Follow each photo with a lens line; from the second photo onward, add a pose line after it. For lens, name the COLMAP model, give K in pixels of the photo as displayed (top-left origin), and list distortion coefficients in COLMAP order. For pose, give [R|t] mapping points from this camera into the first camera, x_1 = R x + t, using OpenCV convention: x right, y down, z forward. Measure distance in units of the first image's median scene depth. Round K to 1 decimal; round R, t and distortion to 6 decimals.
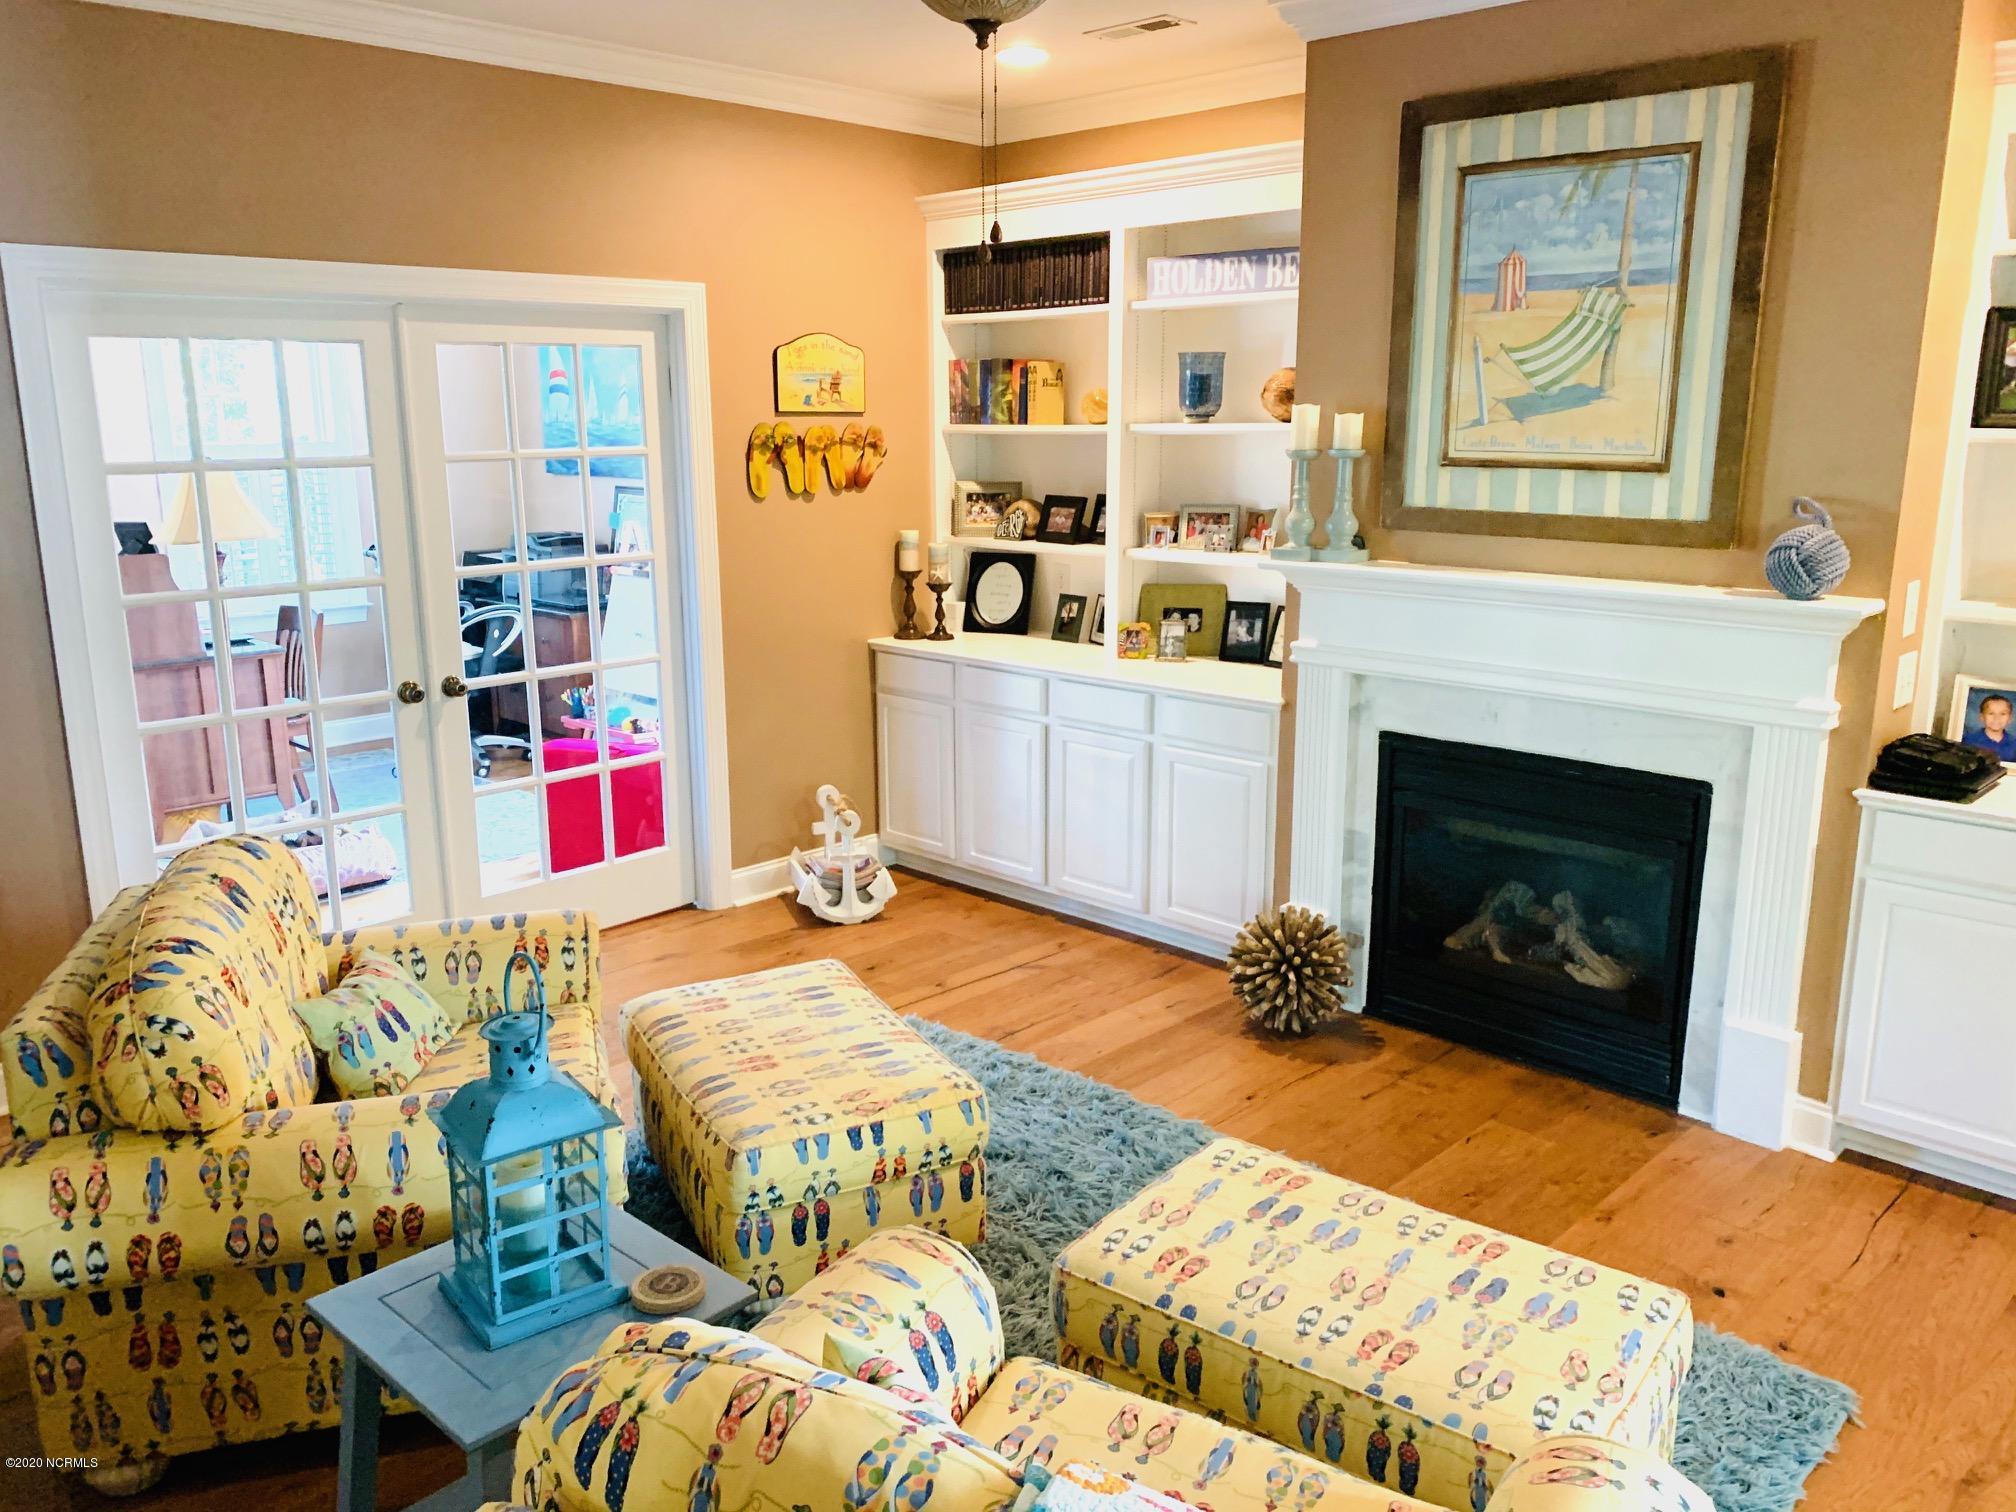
lens RADIAL K [[1550.6, 0, 987.7], [0, 1550.6, 765.3], [0, 0, 1]] dist [0.037700, -0.051429]
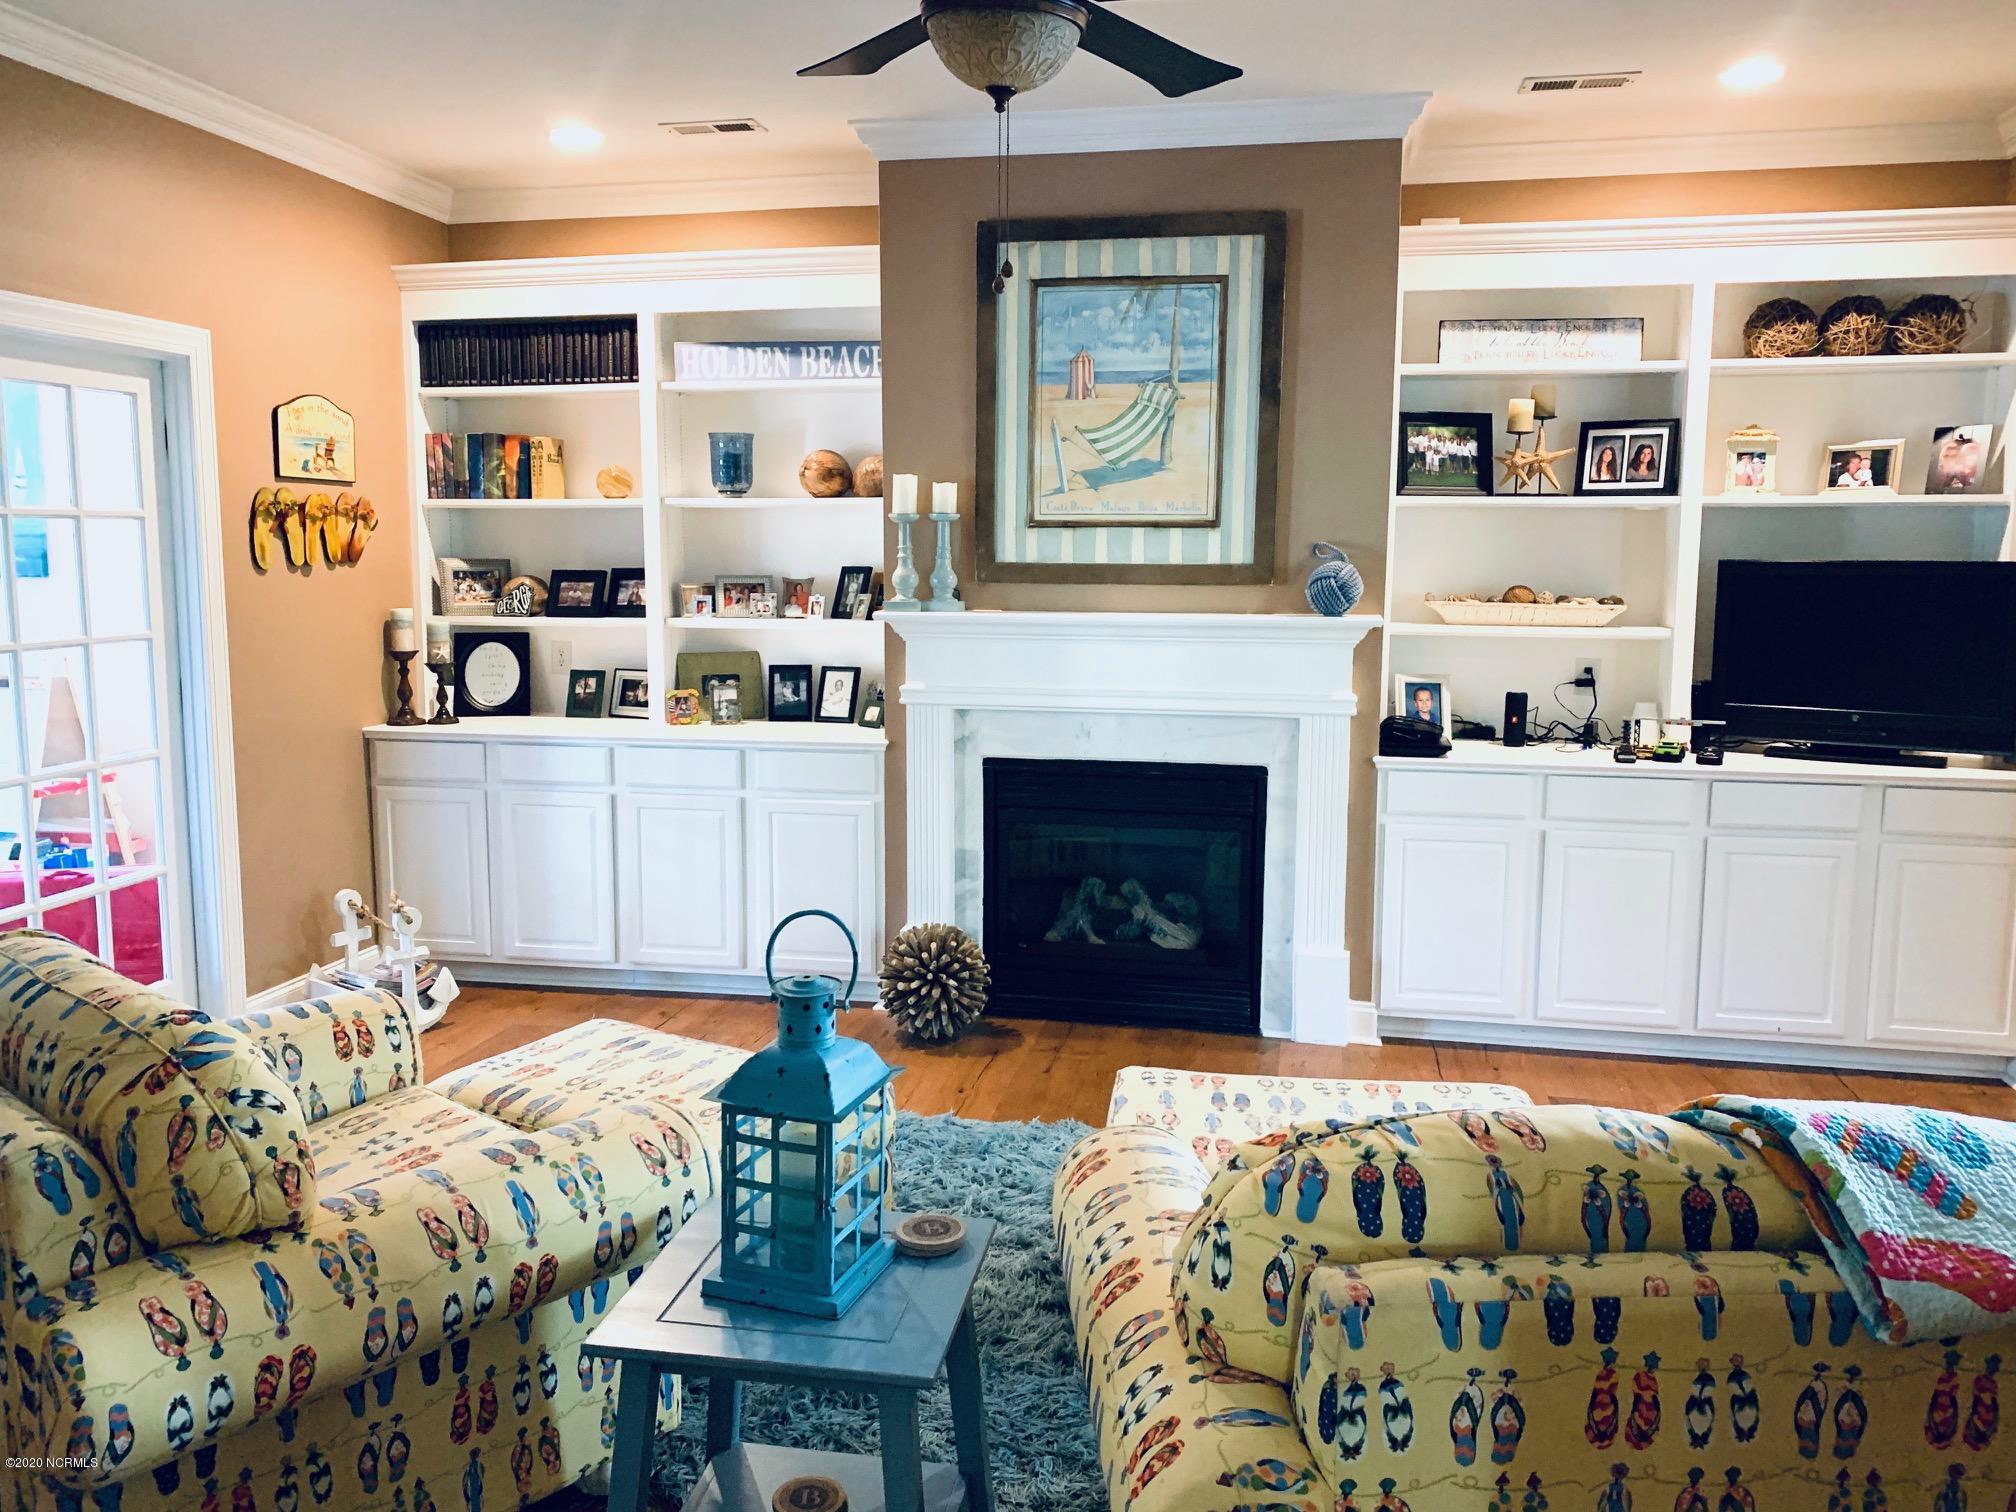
lens RADIAL K [[1550.6, 0, 1008.3], [0, 1550.6, 751.6], [0, 0, 1]] dist [0.037700, -0.051429]
pose [[0.834449, -0.064123, 0.547342, -0.367146], [0.117550, 0.991060, -0.063104, 0.048618], [-0.538402, 0.116997, 0.834527, 0.044332]]
